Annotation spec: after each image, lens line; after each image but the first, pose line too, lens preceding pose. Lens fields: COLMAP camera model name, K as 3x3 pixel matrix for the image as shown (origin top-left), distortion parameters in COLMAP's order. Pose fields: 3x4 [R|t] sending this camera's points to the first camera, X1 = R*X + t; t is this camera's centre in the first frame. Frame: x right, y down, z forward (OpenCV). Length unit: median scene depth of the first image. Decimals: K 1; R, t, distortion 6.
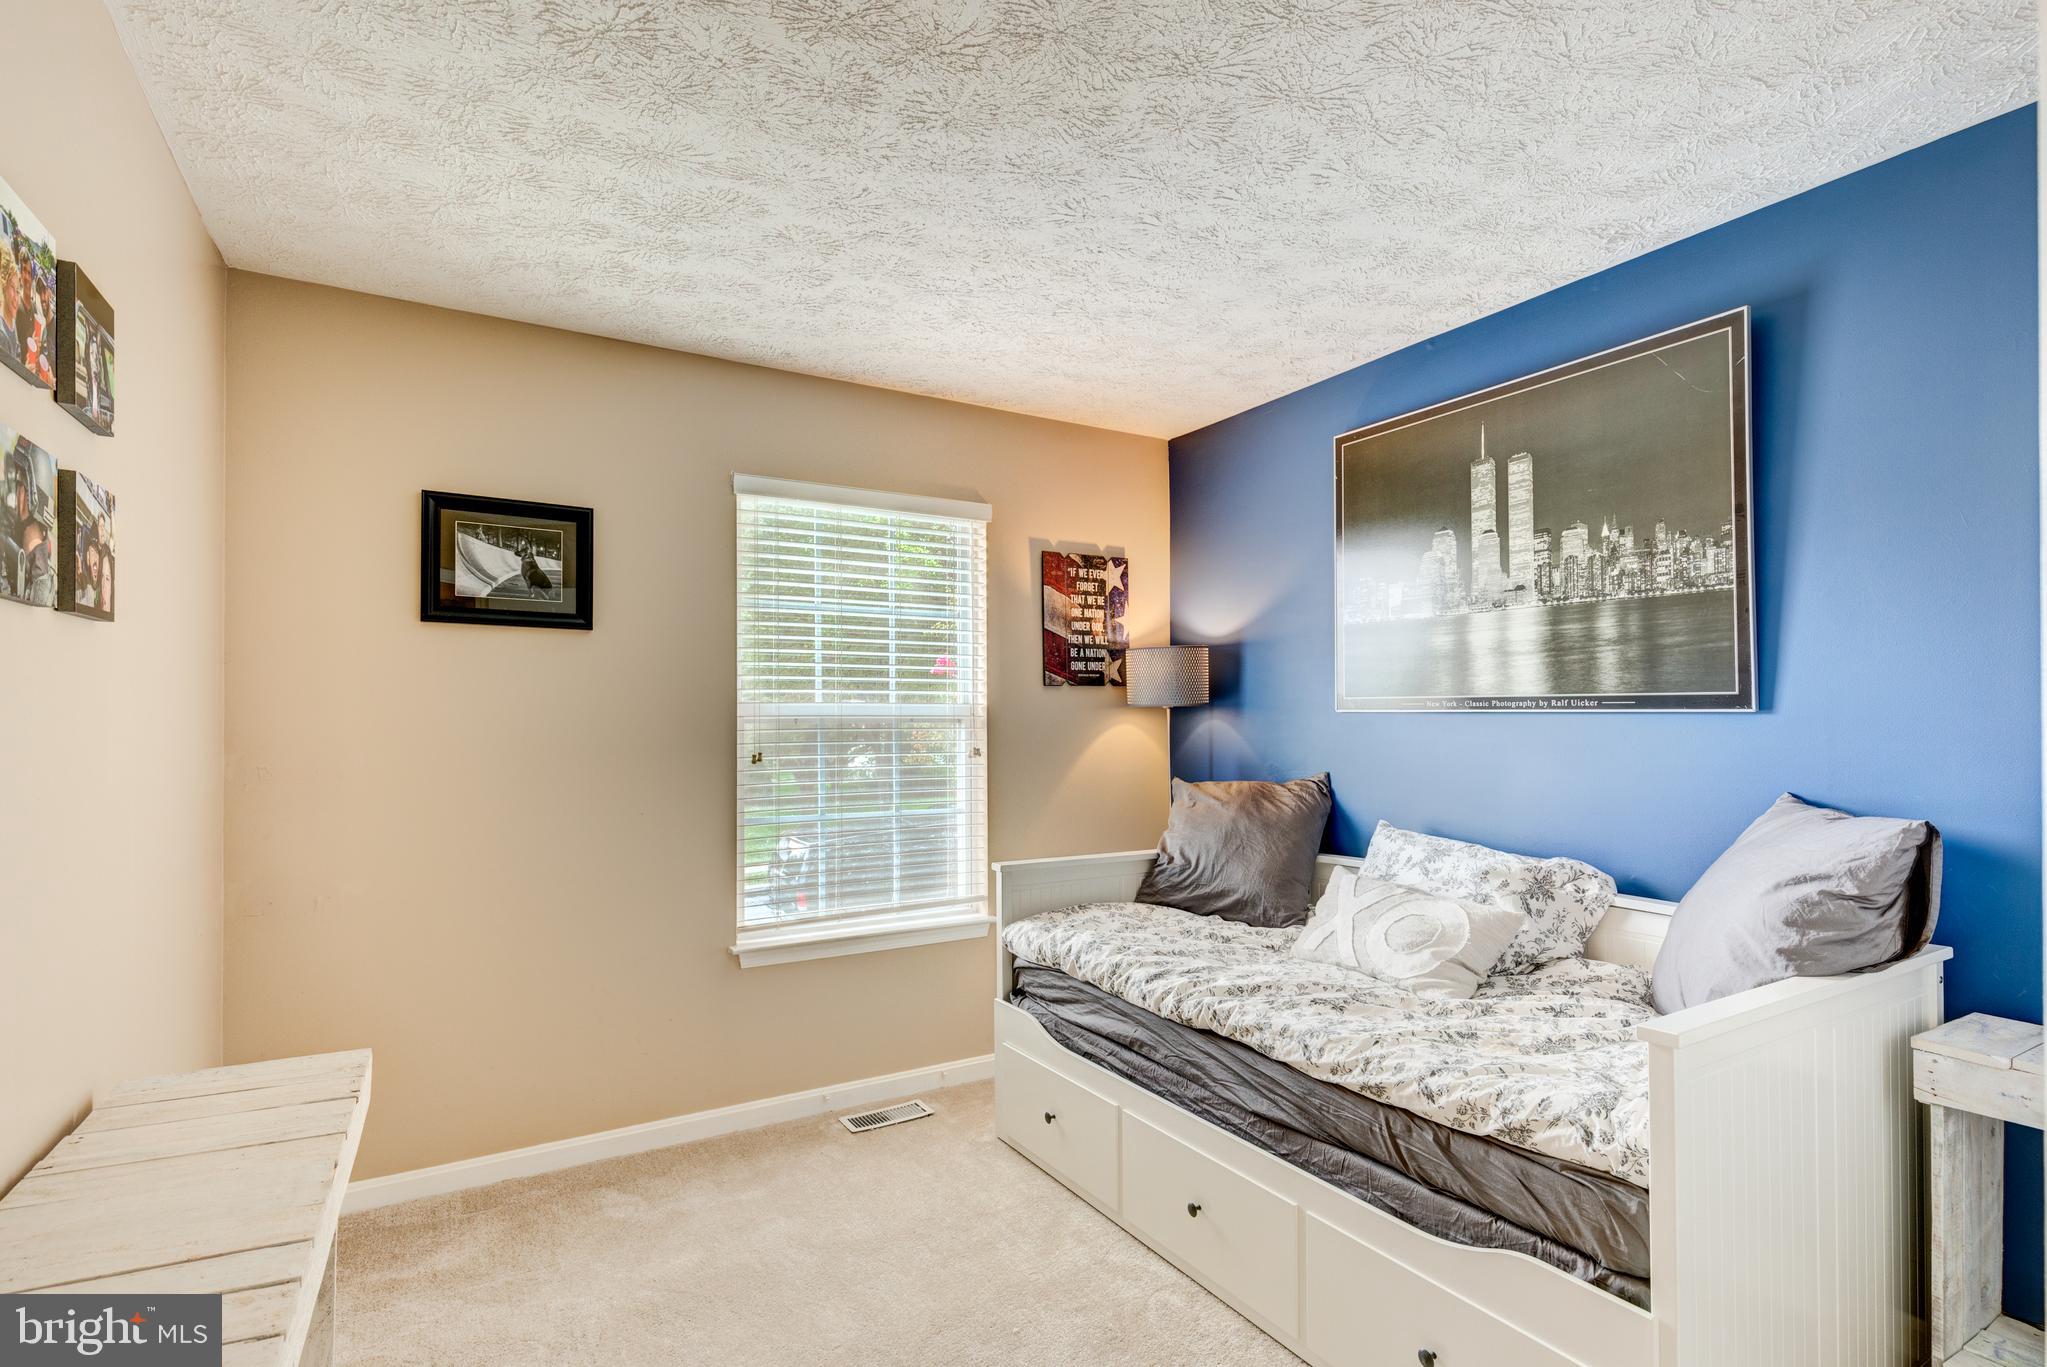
lens RADIAL K [[981.9, 0, 1013.6], [0, 981.9, 715.2], [0, 0, 1]] dist [0.000826, 0.000105]
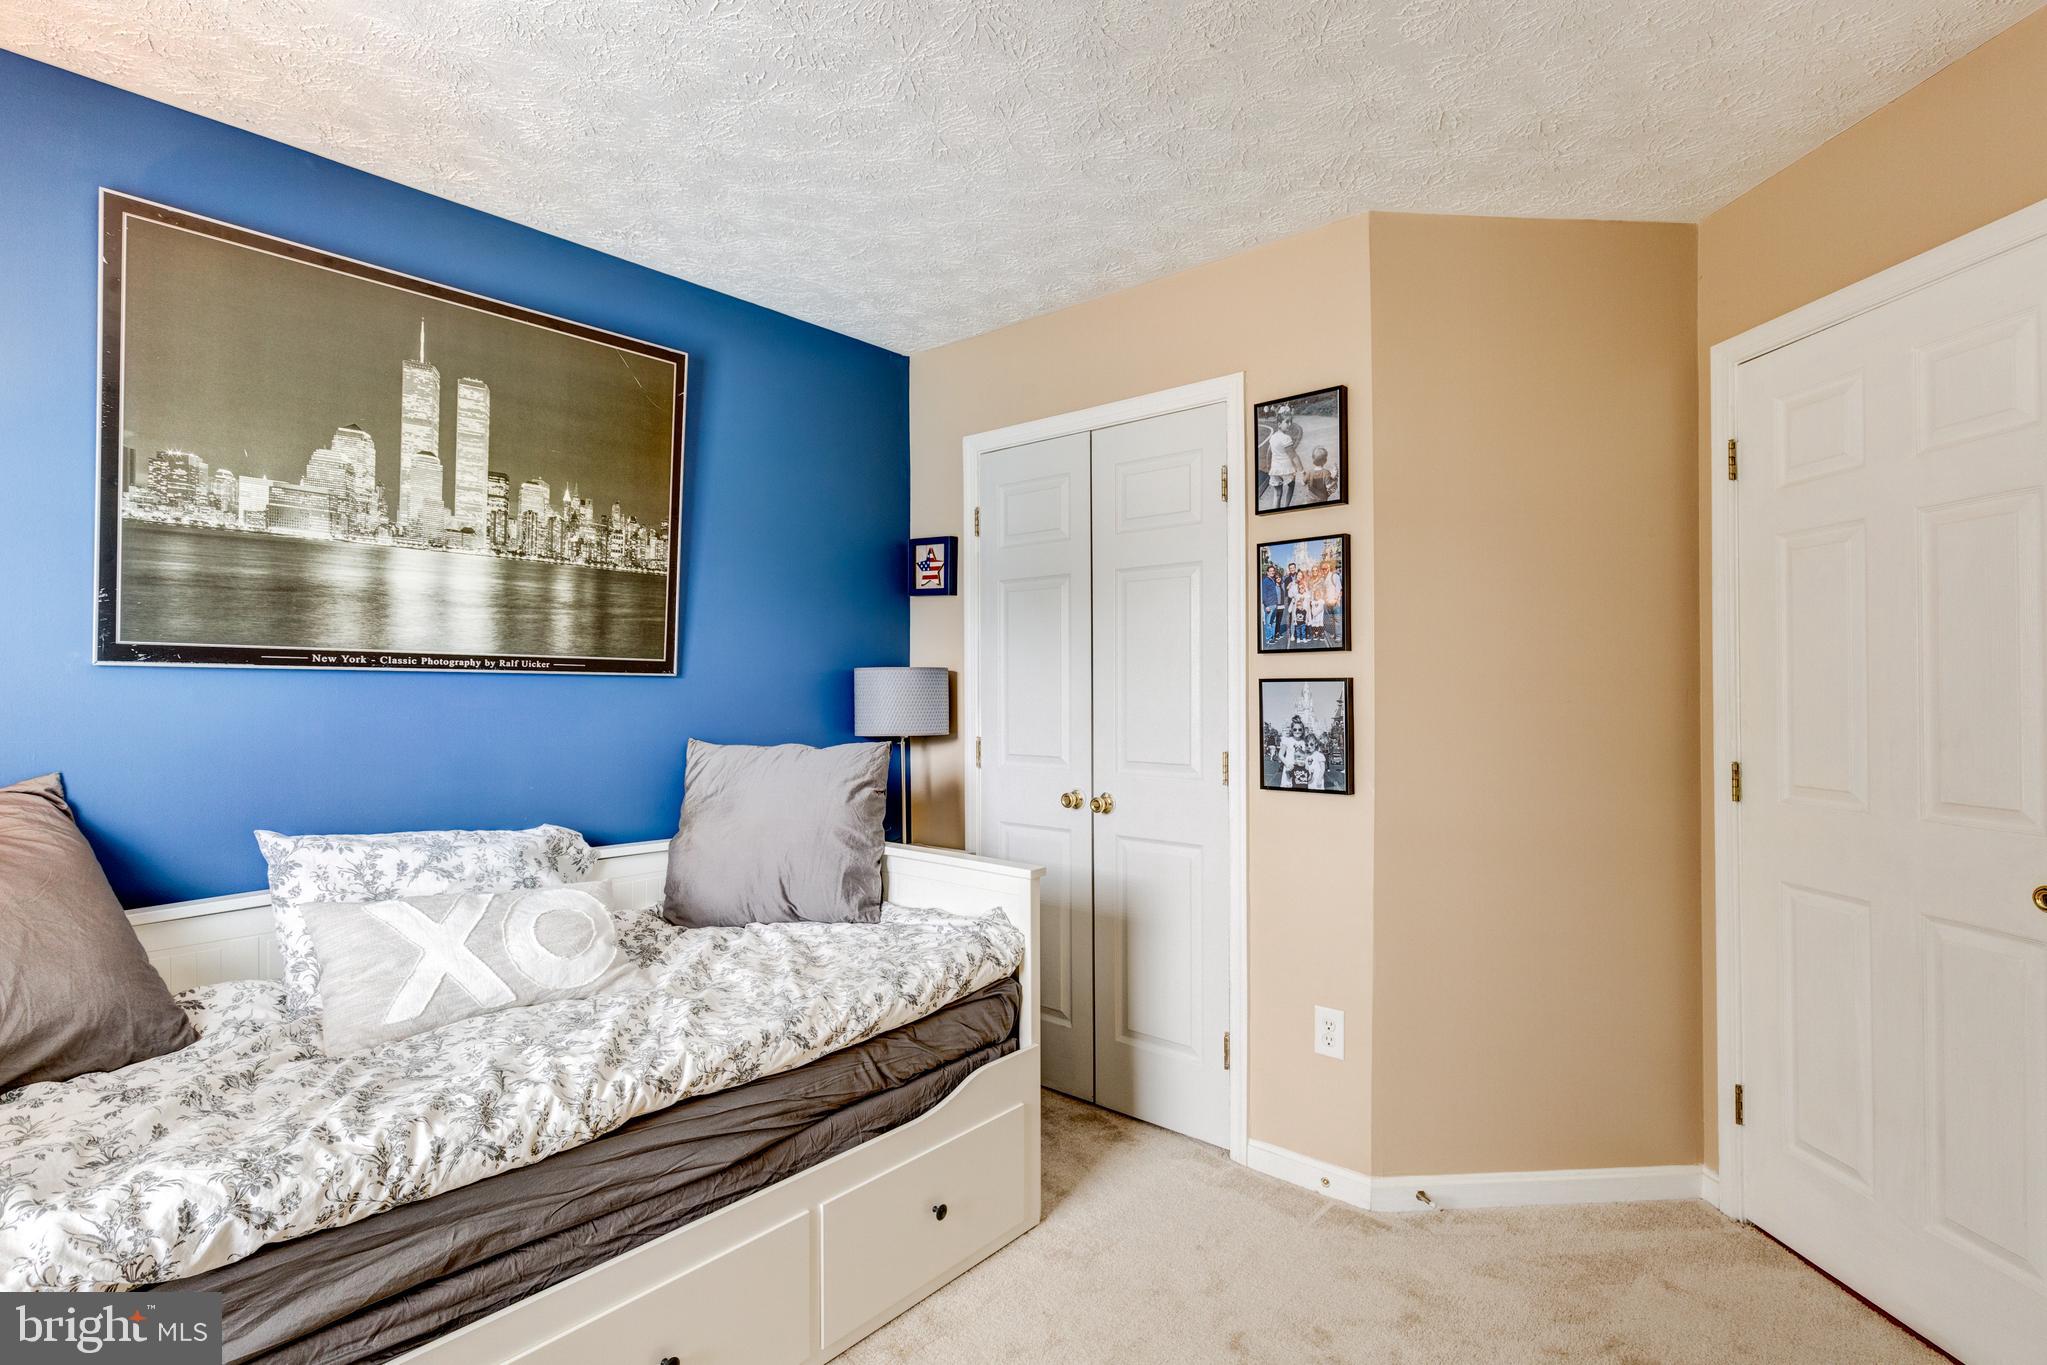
lens RADIAL K [[963.5, 0, 1023.5], [0, 963.5, 682.5], [0, 0, 1]] dist [0.000825, 0.000342]
pose [[-0.314611, 0.006470, 0.949199, -0.497006], [-0.004789, 0.999953, -0.008403, 0.011715], [-0.949209, -0.007190, -0.314565, 0.869169]]
